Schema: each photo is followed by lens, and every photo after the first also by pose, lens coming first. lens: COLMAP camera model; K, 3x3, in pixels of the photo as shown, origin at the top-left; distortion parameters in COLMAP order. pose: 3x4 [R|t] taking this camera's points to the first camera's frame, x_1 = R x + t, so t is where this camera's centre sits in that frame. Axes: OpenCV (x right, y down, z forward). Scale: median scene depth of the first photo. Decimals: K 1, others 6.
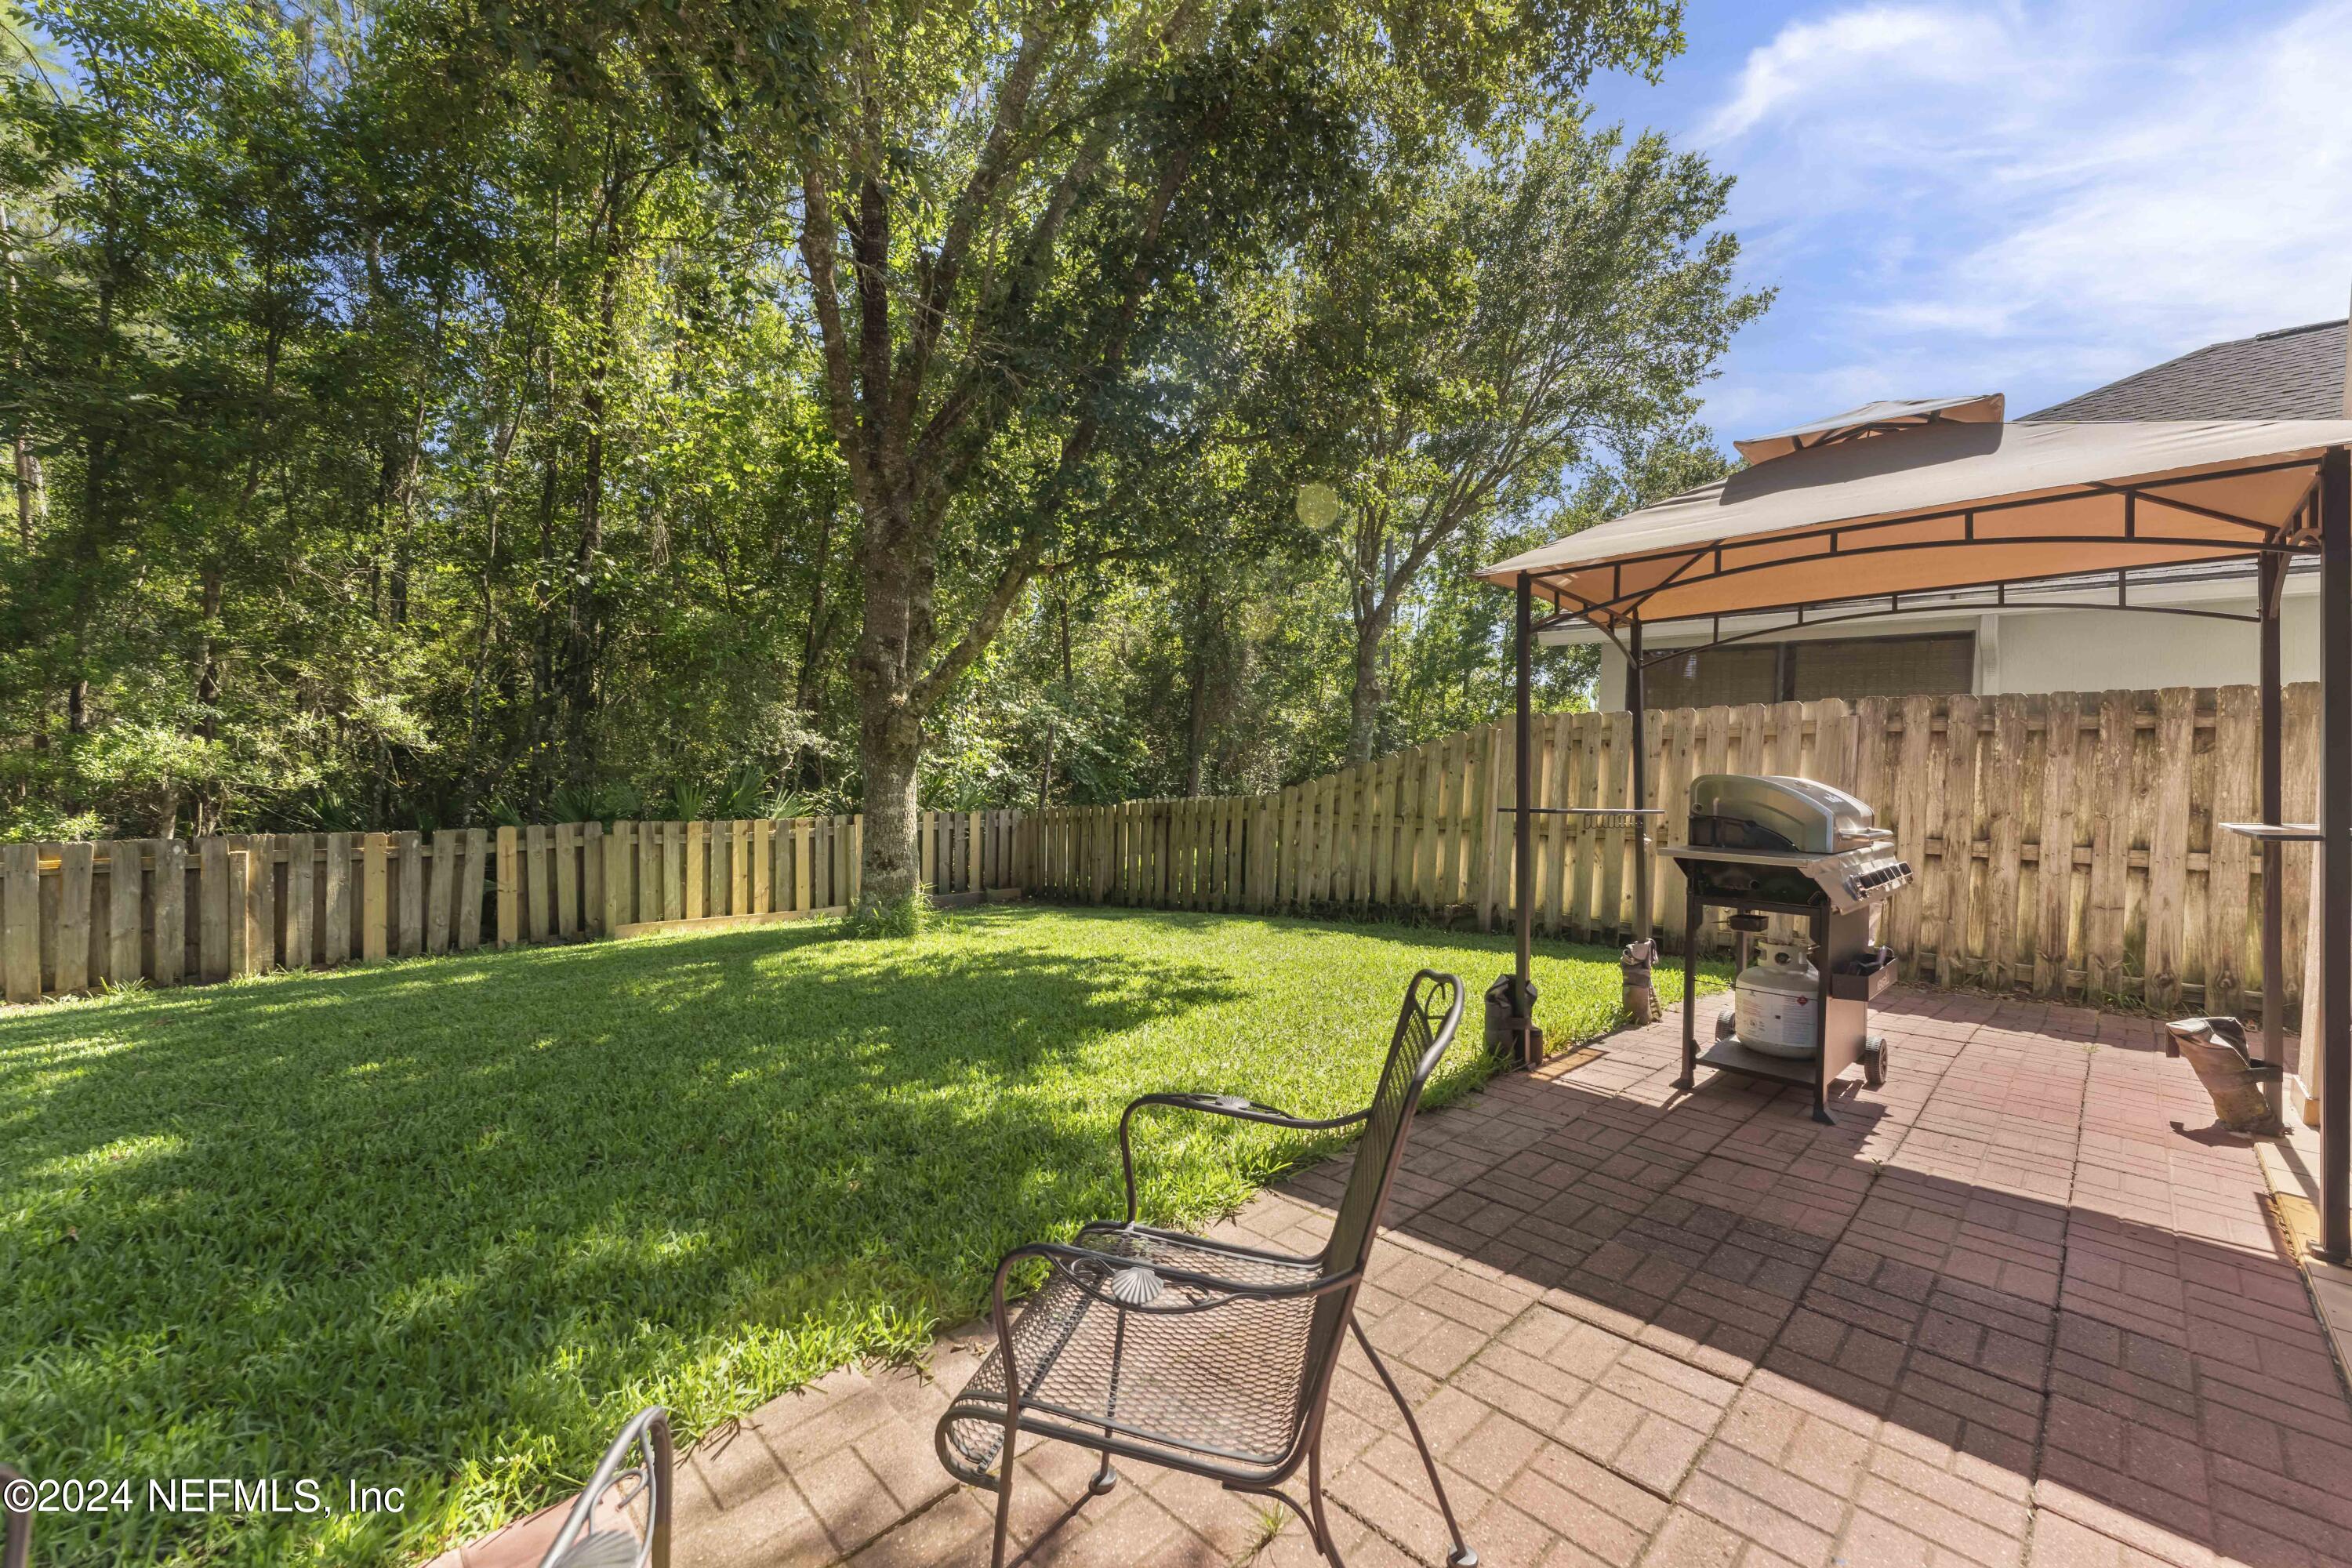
lens RADIAL K [[948.0, 0, 1170.9], [0, 948.0, 764.8], [0, 0, 1]] dist [-0.006937, 0.001877]
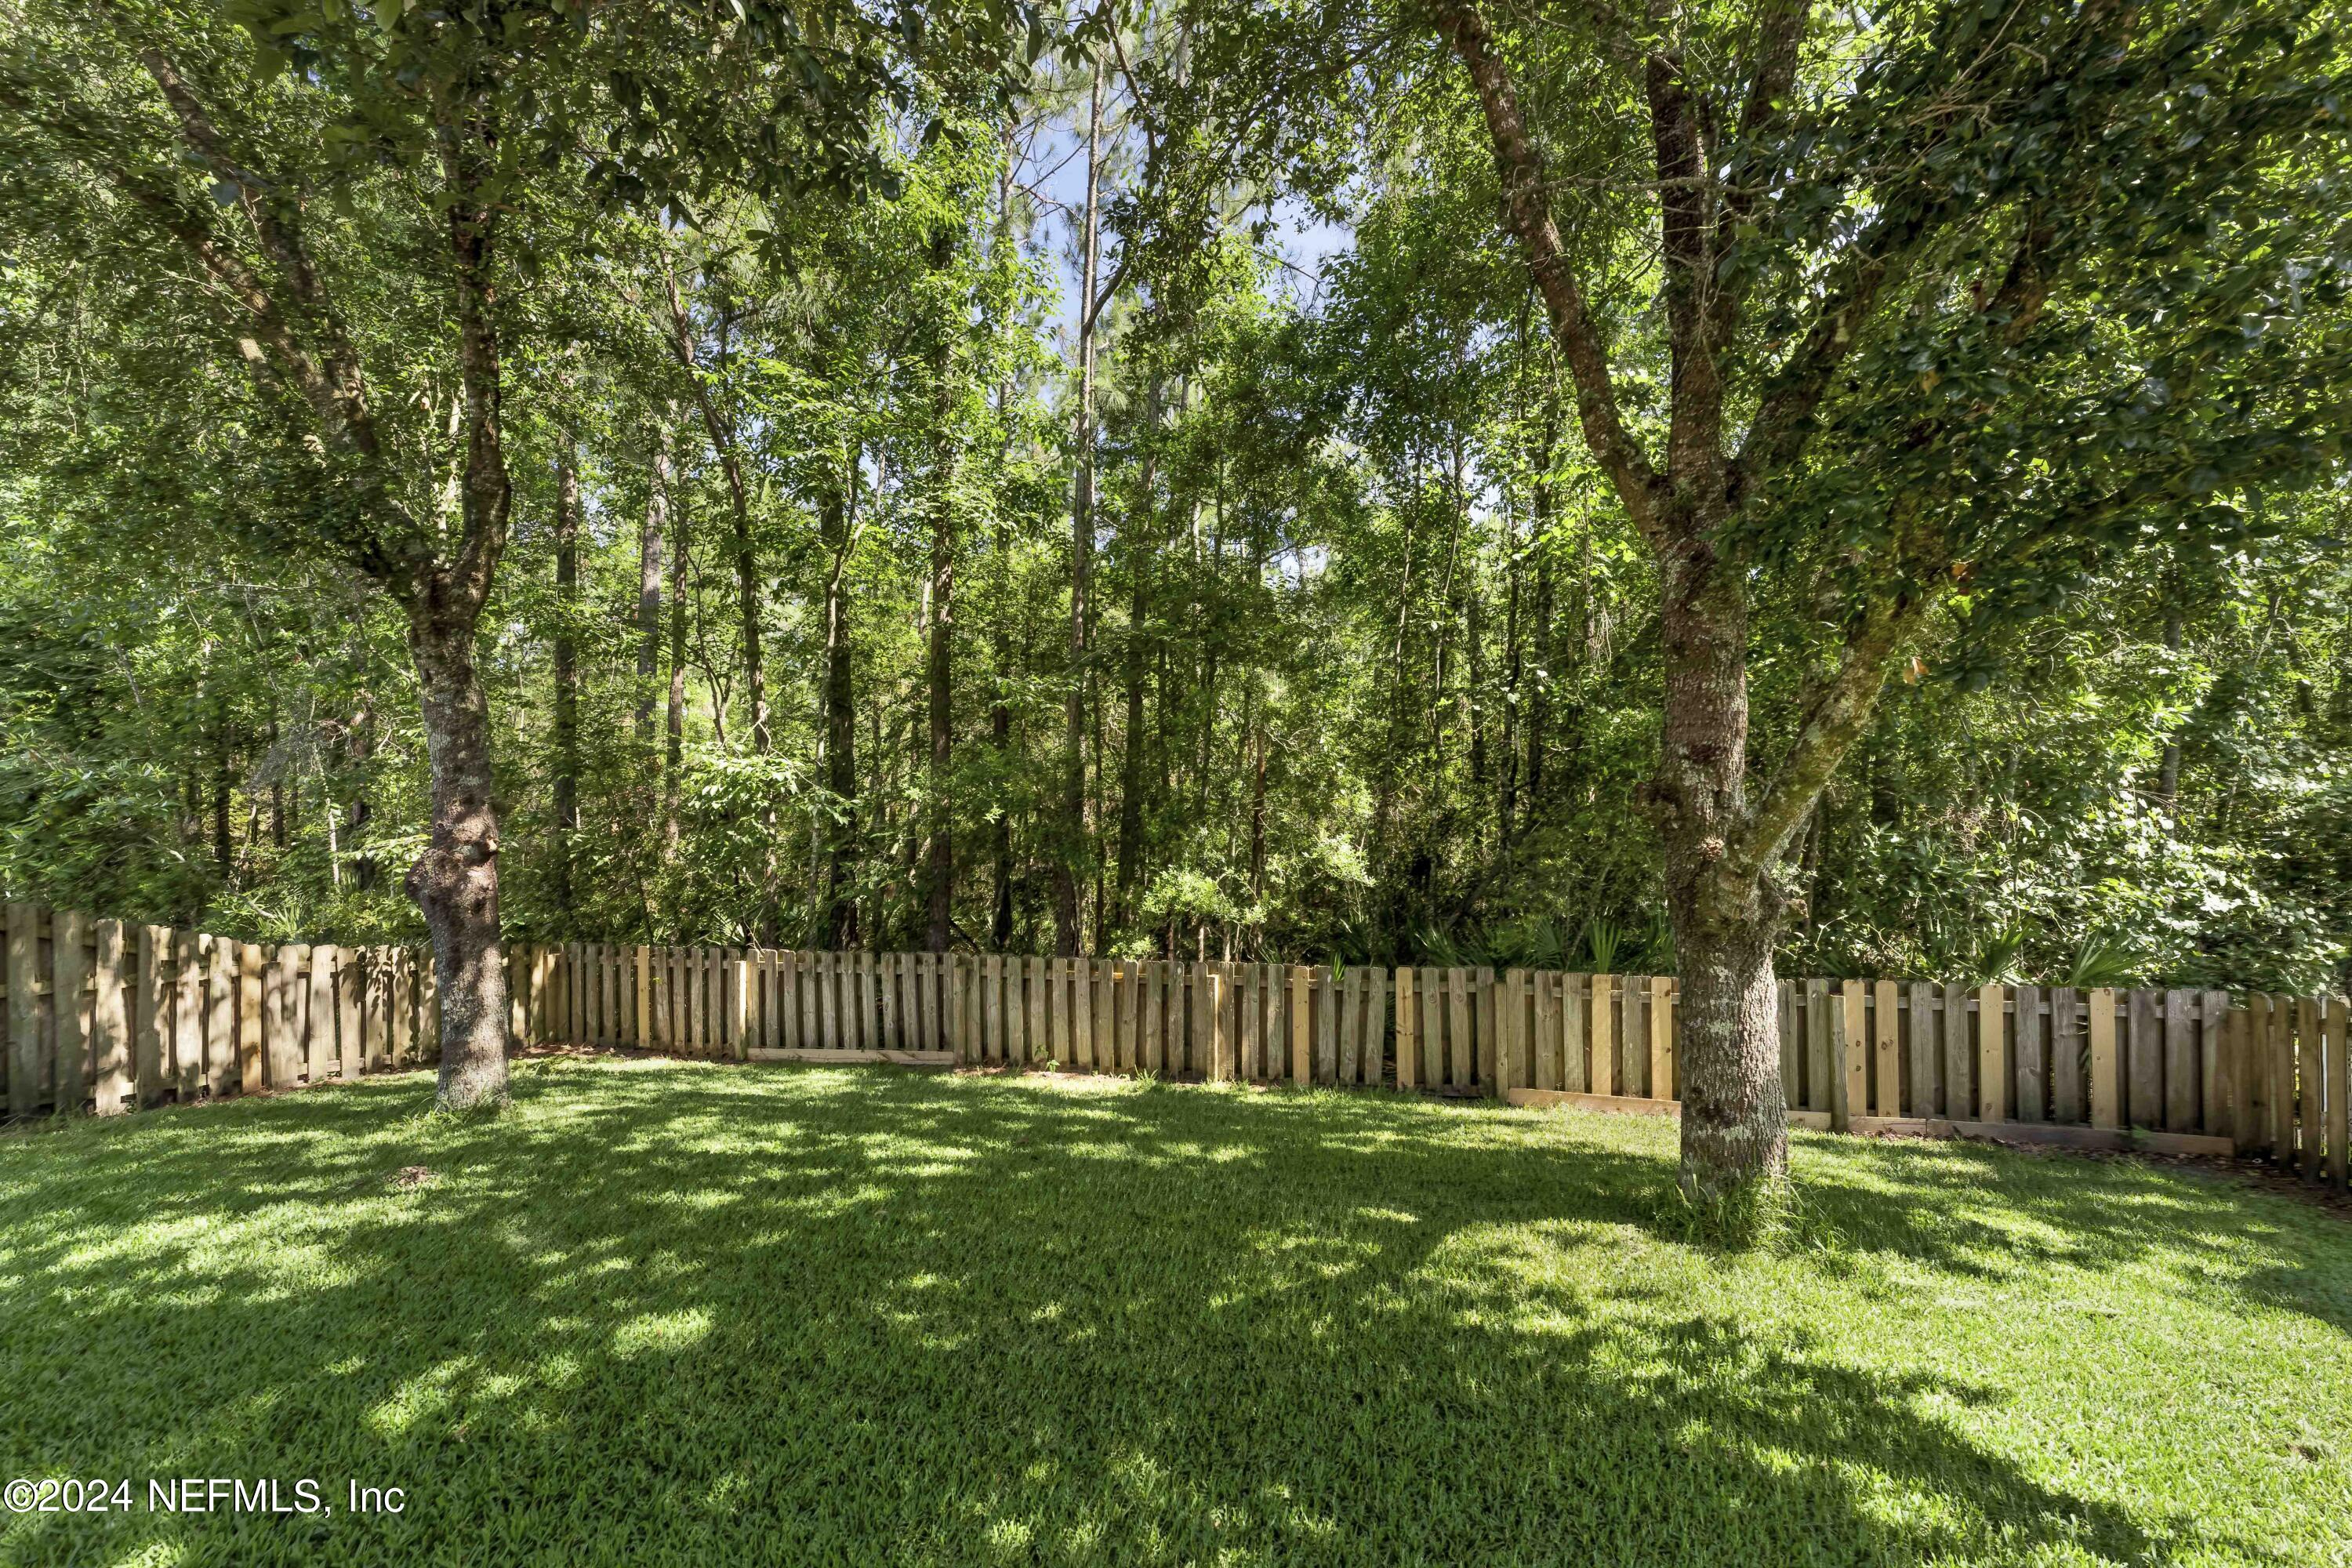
lens RADIAL K [[948.0, 0, 1178.7], [0, 948.0, 825.2], [0, 0, 1]] dist [-0.006937, 0.001877]
pose [[0.456639, -0.032369, -0.889063, 0.080304], [0.008142, 0.999448, -0.032206, -0.056452], [0.889615, 0.007468, 0.456651, 0.360085]]
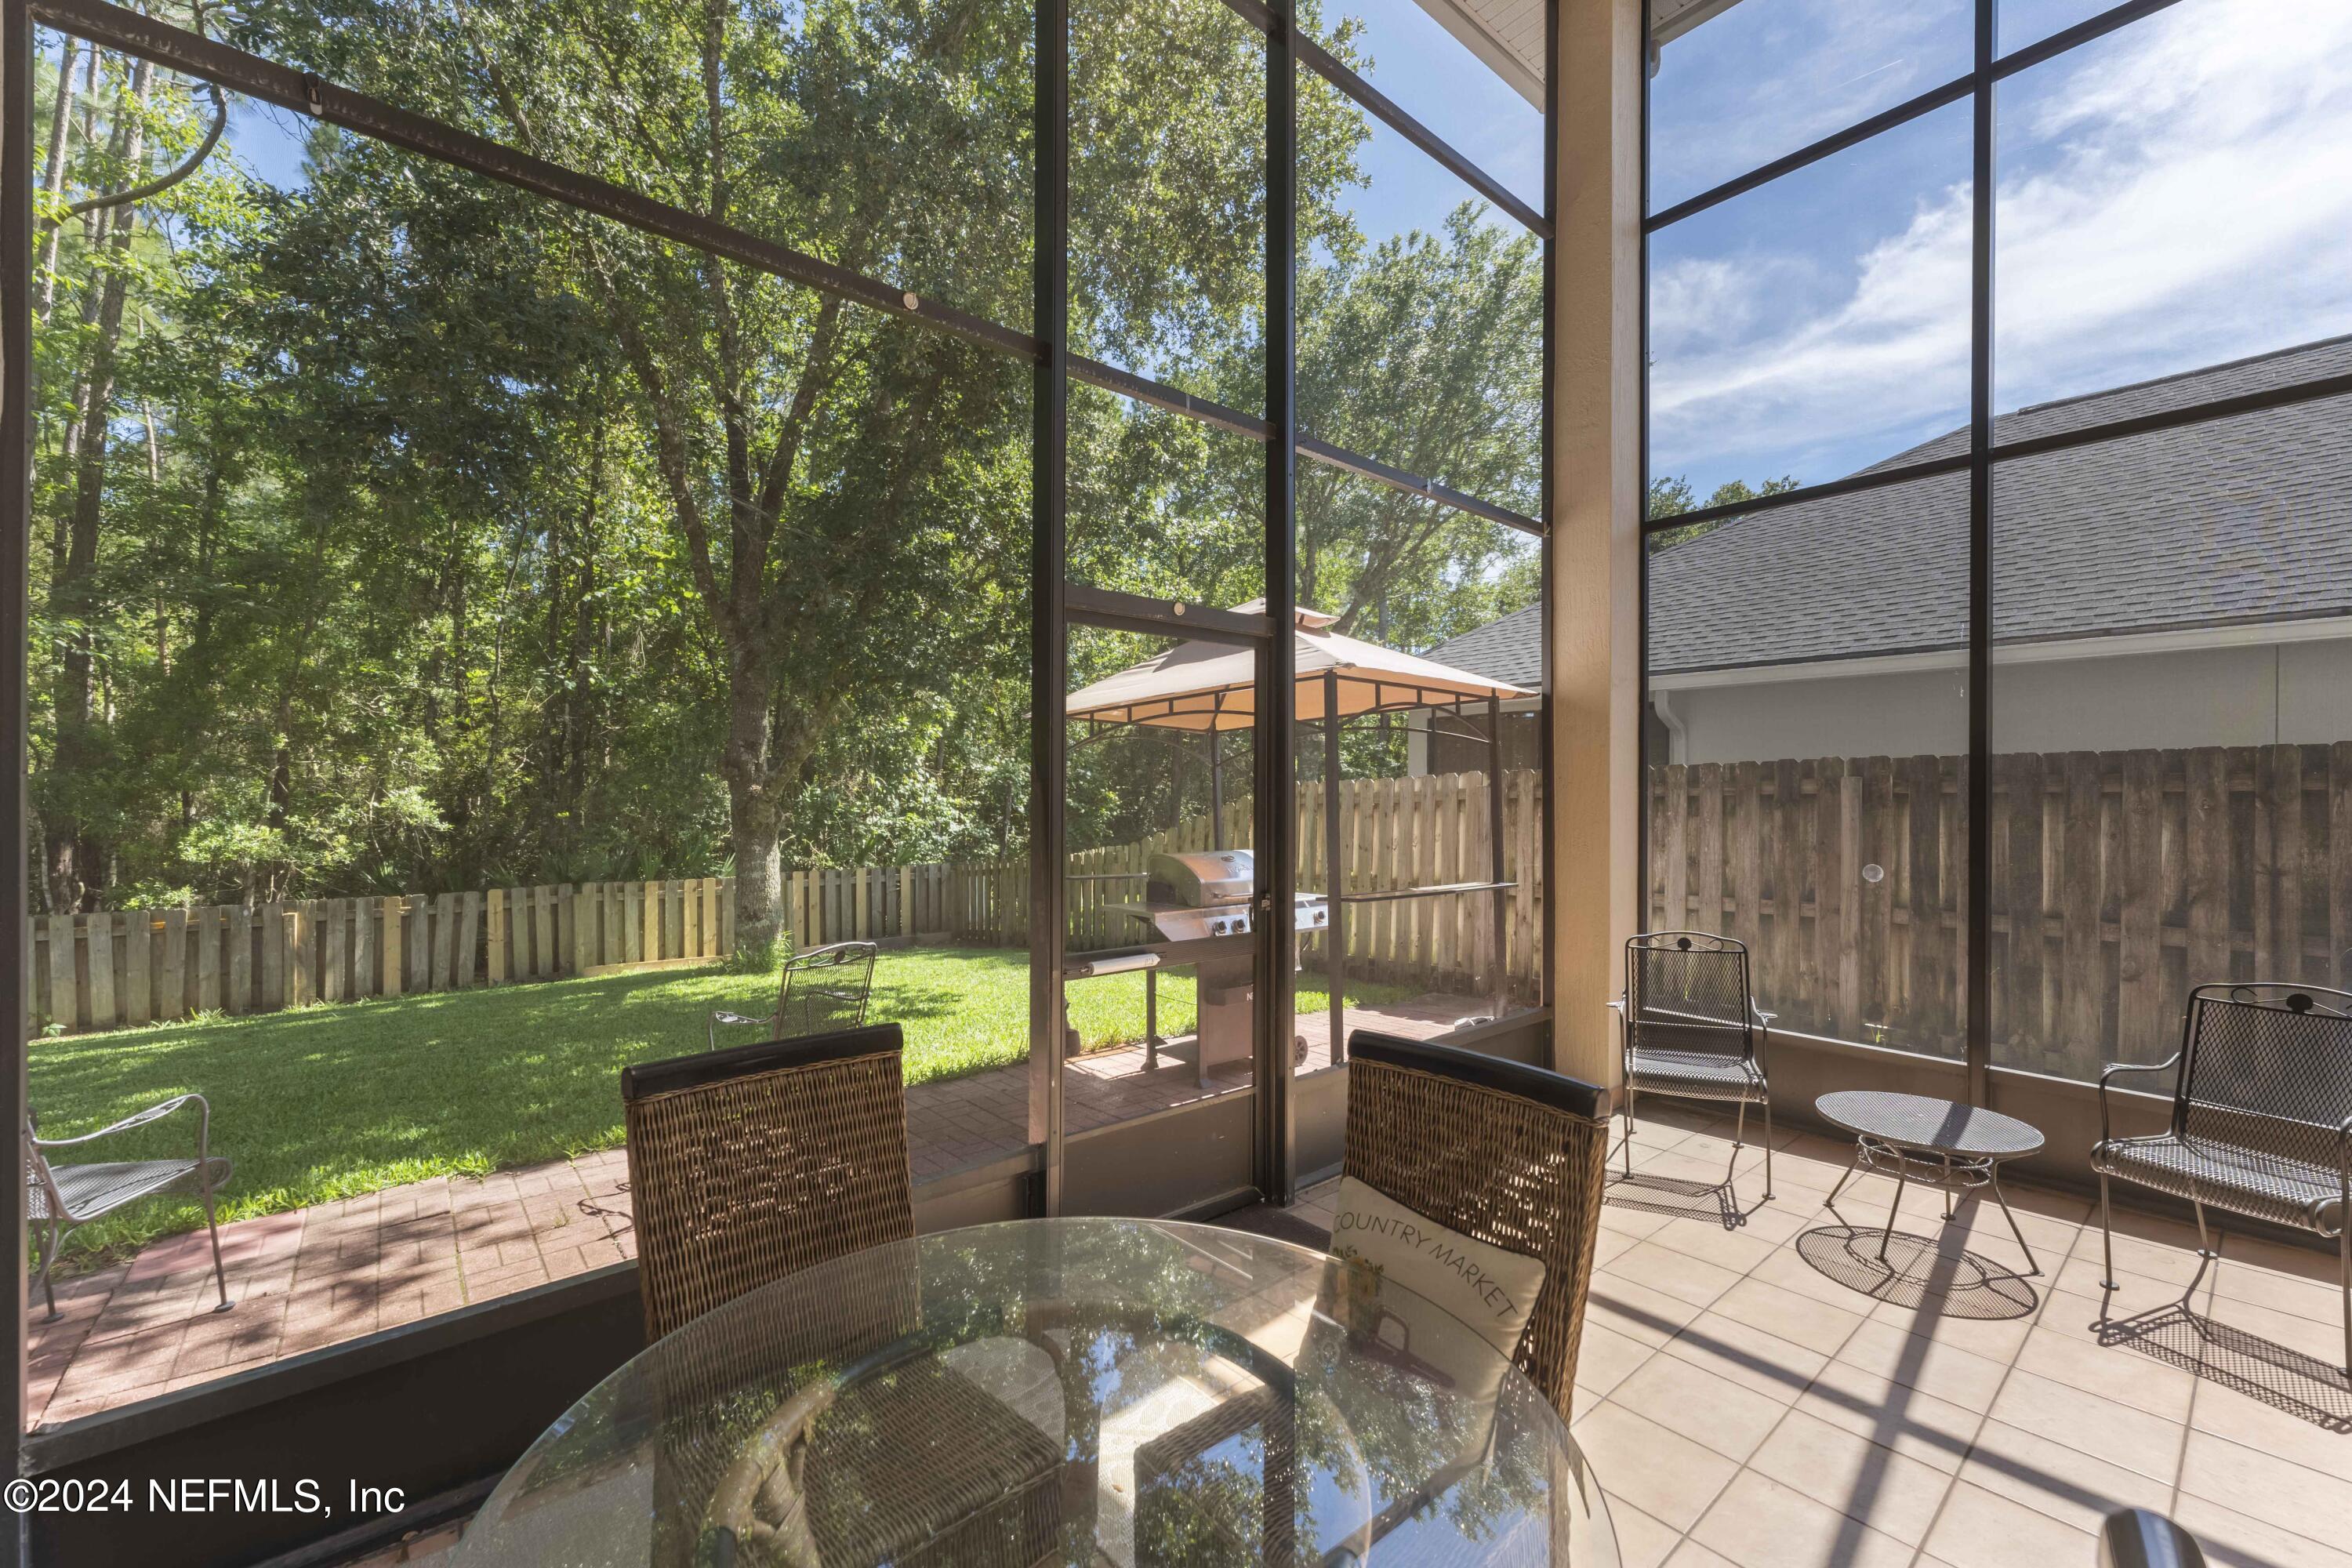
lens RADIAL K [[948.0, 0, 1168.5], [0, 948.0, 785.9], [0, 0, 1]] dist [-0.006937, 0.001877]
pose [[0.996729, -0.024945, -0.076869, 0.322301], [0.023536, 0.999539, -0.019182, -0.030421], [0.077312, 0.017310, 0.996857, -0.214247]]
